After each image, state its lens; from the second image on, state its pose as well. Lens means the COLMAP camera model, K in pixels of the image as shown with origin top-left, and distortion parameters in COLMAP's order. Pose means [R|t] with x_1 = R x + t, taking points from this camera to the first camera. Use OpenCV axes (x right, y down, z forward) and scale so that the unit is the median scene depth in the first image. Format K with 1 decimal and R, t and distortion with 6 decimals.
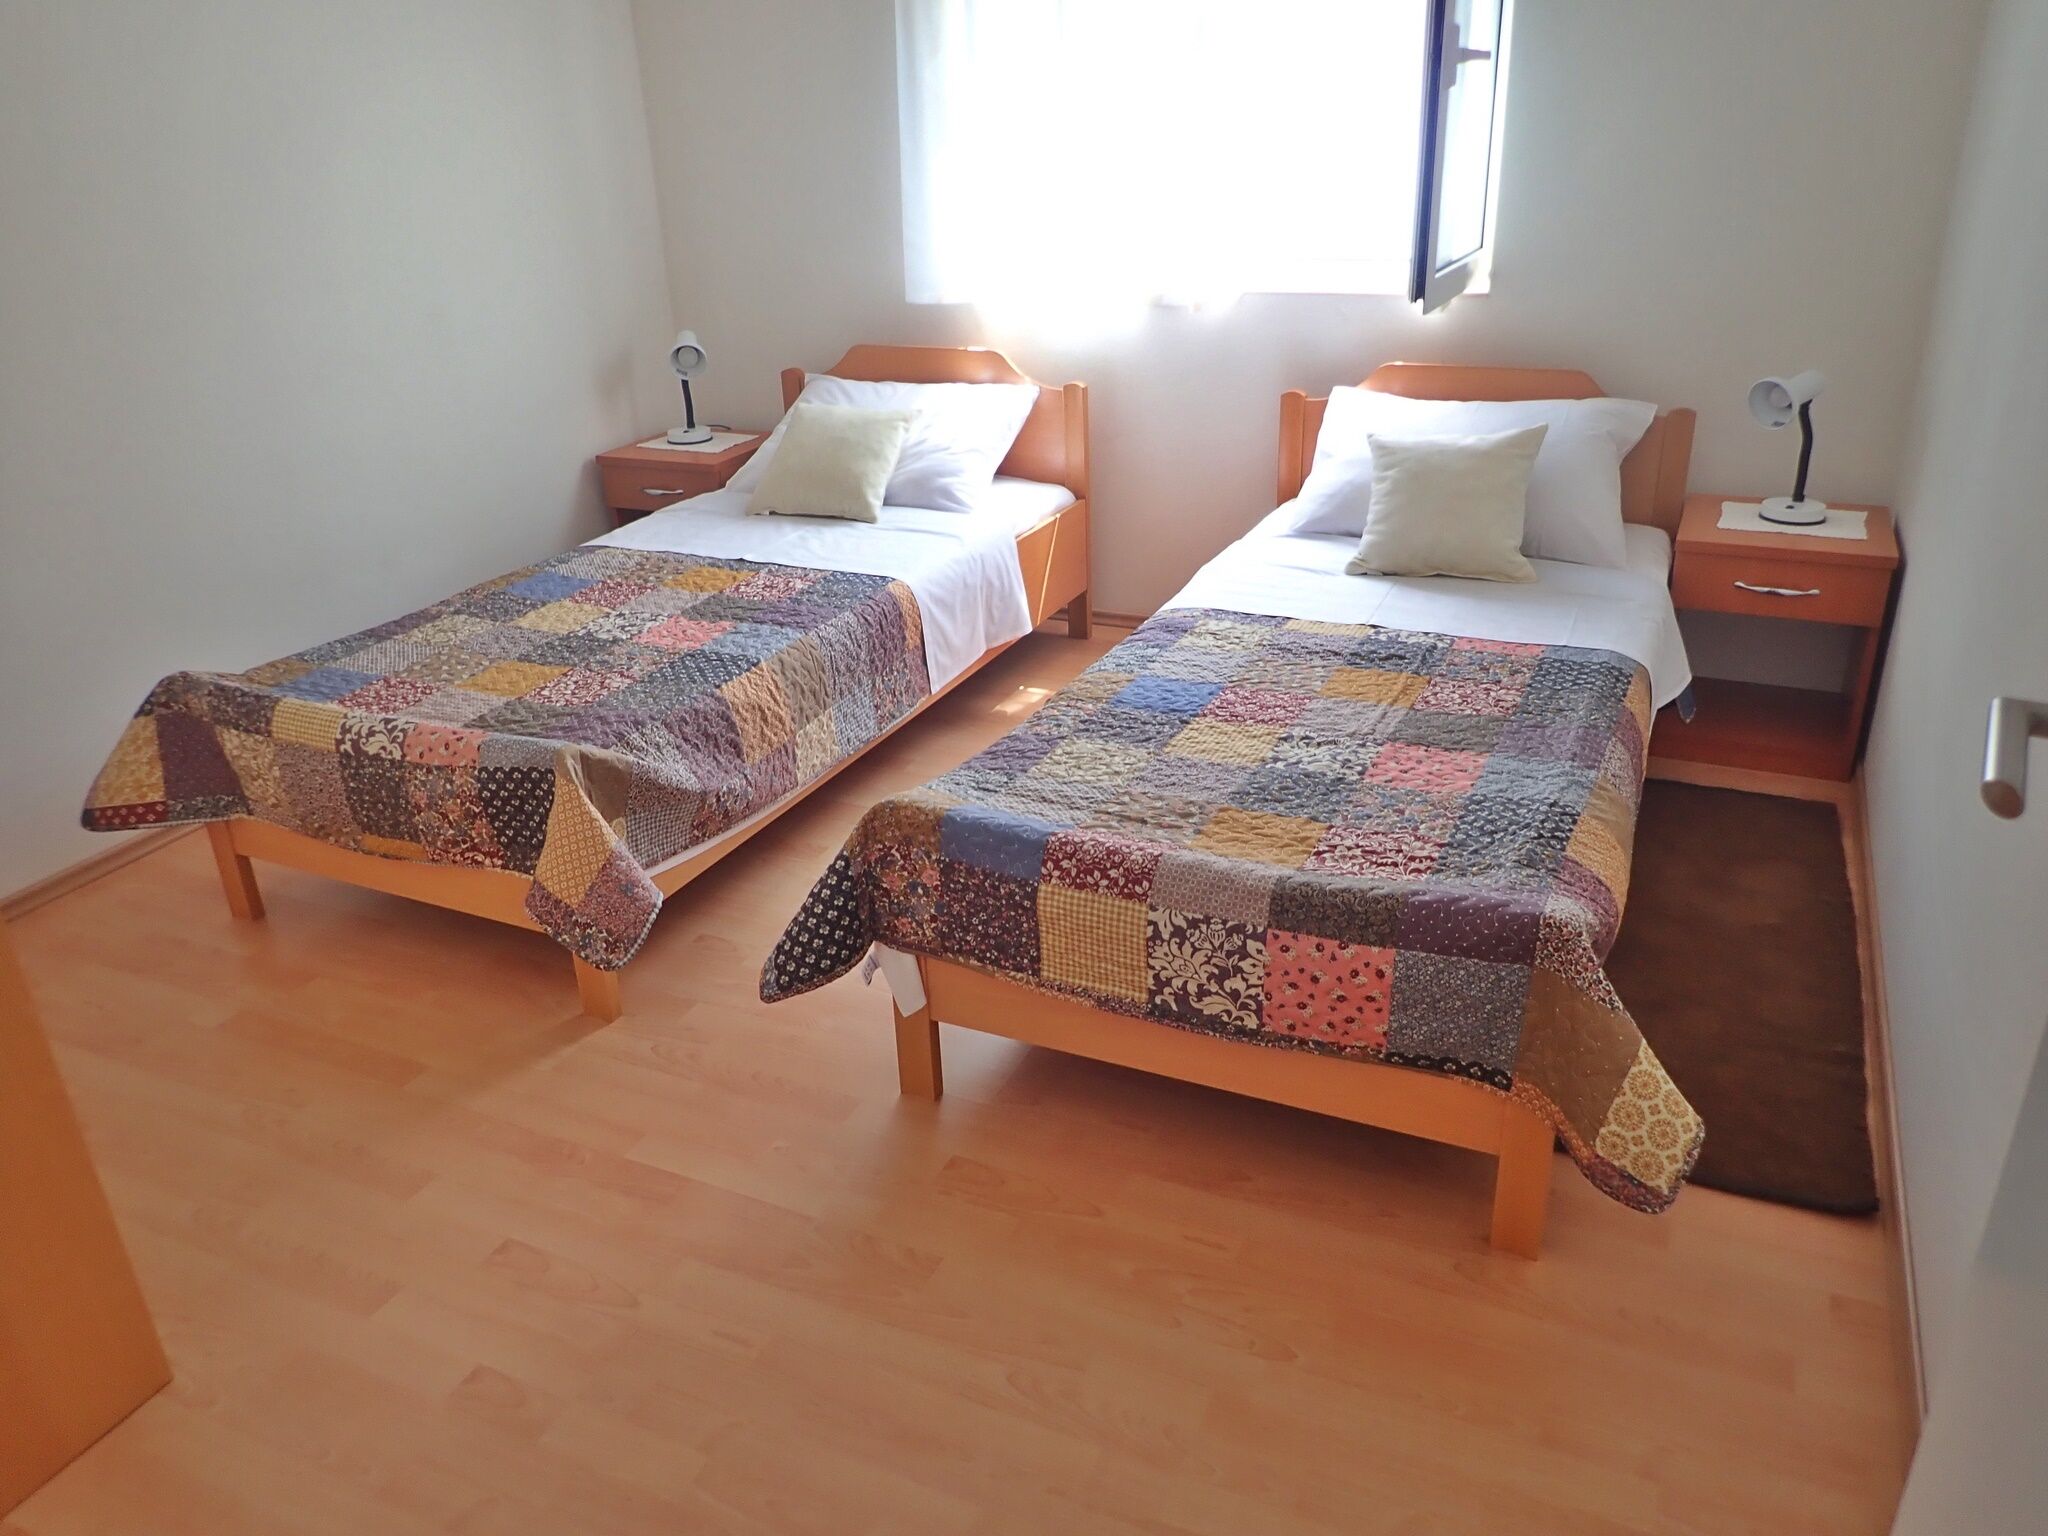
lens RADIAL K [[1509.6, 0, 999.5], [0, 1509.6, 764.4], [0, 0, 1]] dist [-0.001714, -0.004878]
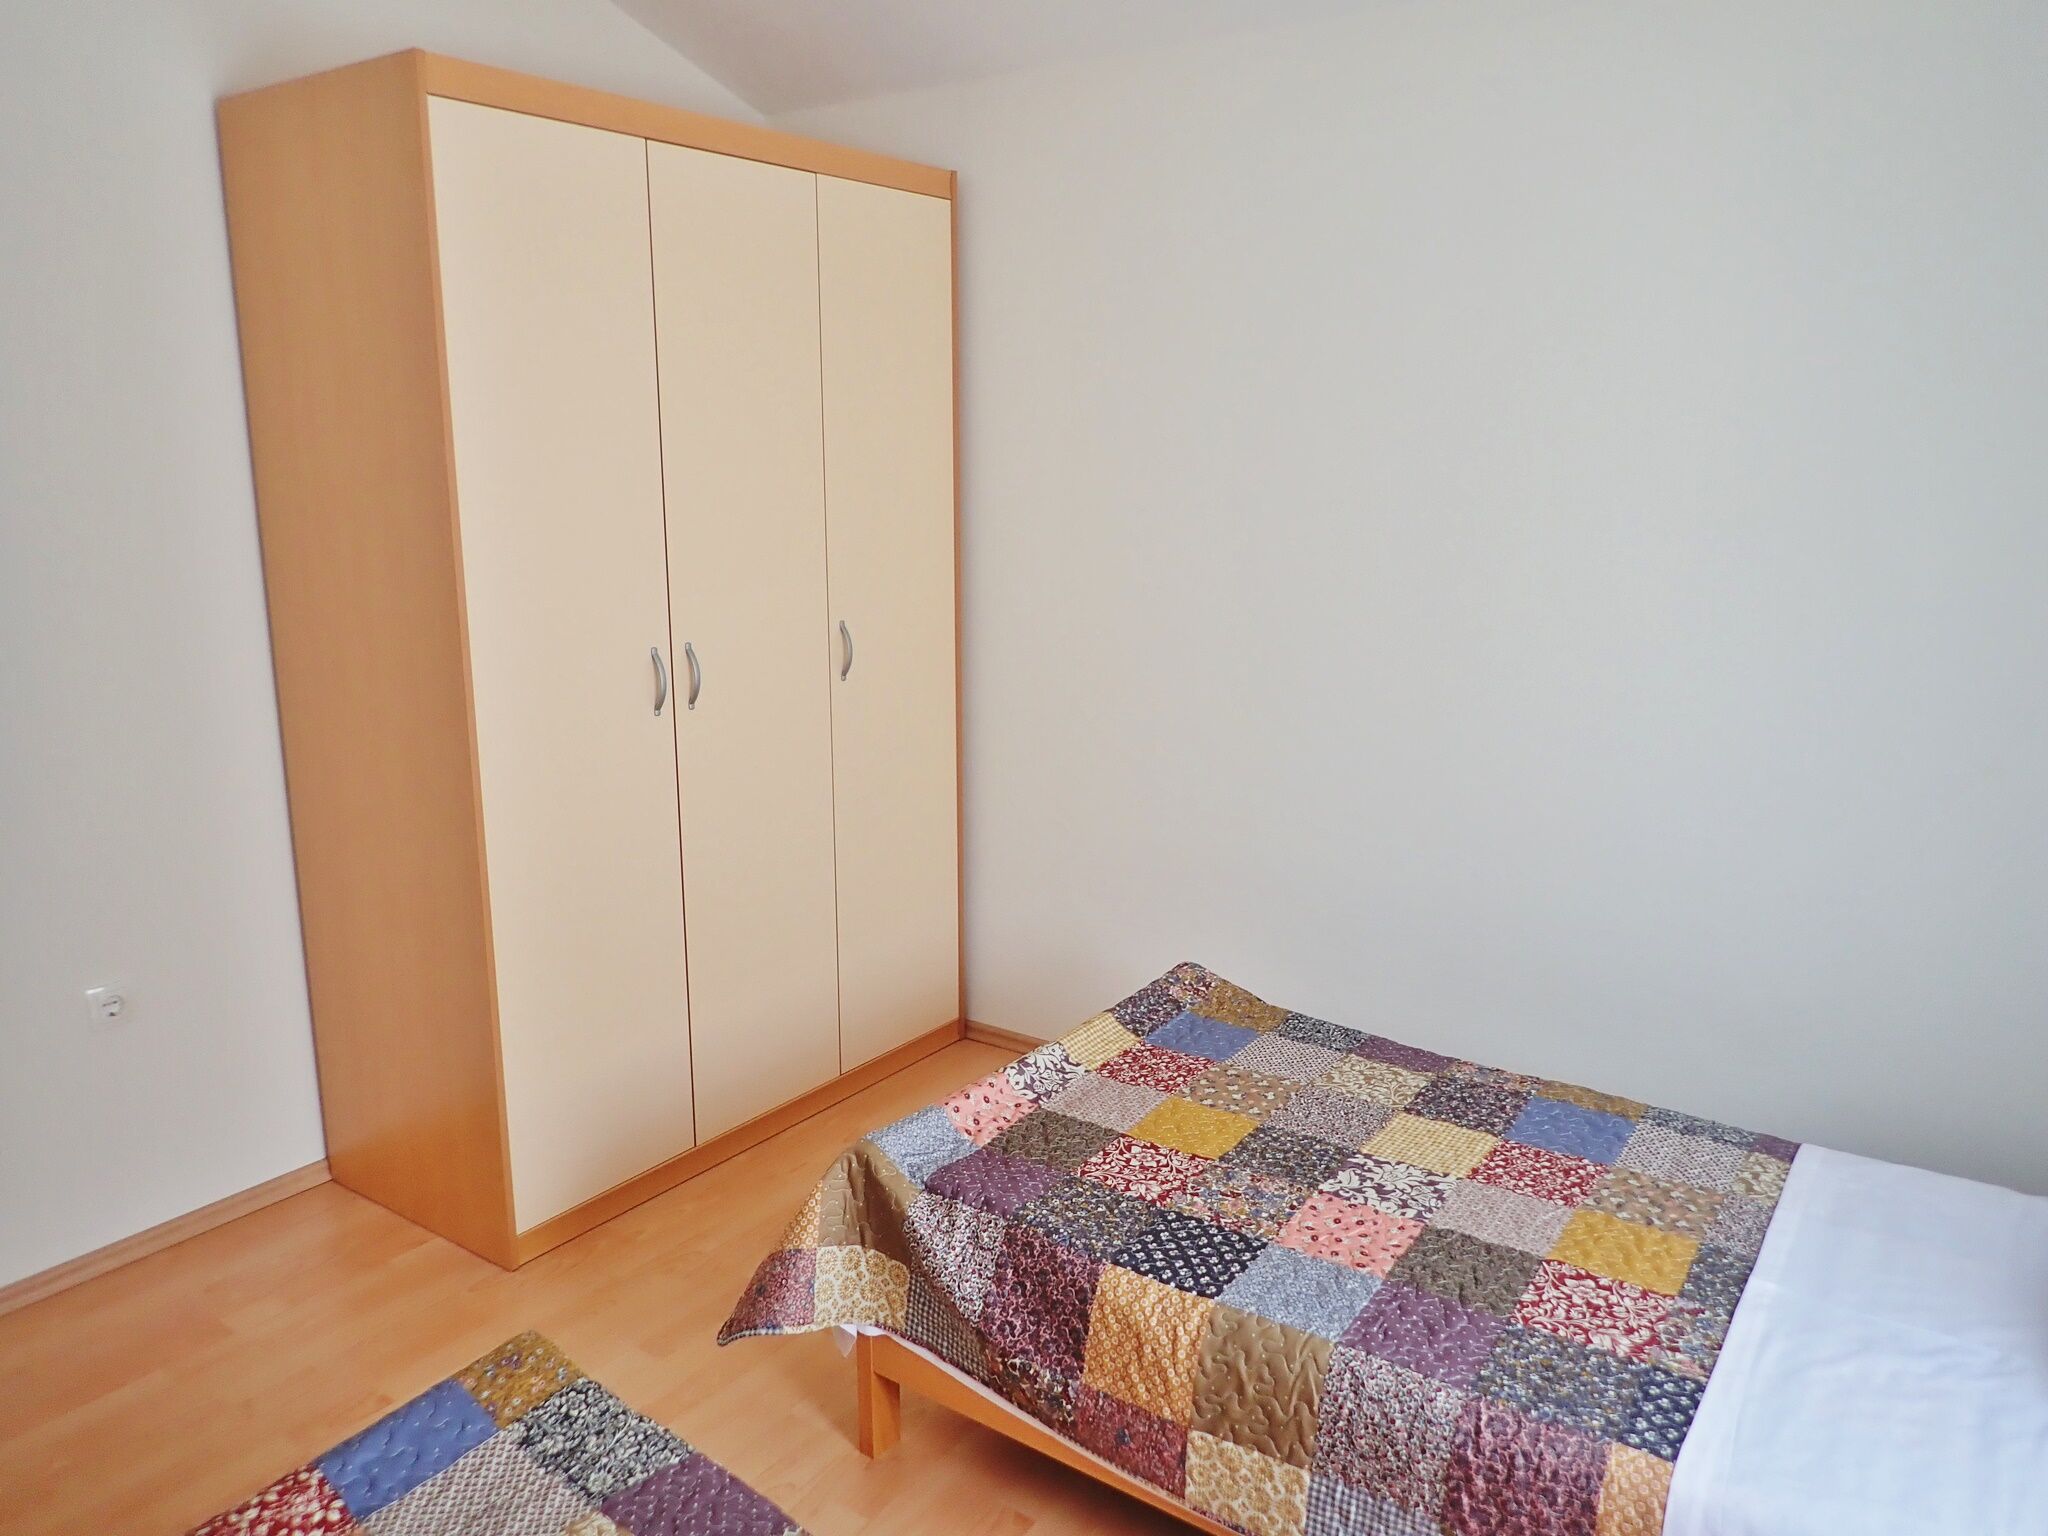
lens RADIAL K [[1496.2, 0, 1024.0], [0, 1496.2, 768.0], [0, 0, 1]] dist [-0.003788, -0.004569]
pose [[-0.171177, 0.250726, -0.952804, 0.385253], [-0.397344, 0.867375, 0.299631, -0.398453], [0.901563, 0.429881, -0.048851, 0.799655]]
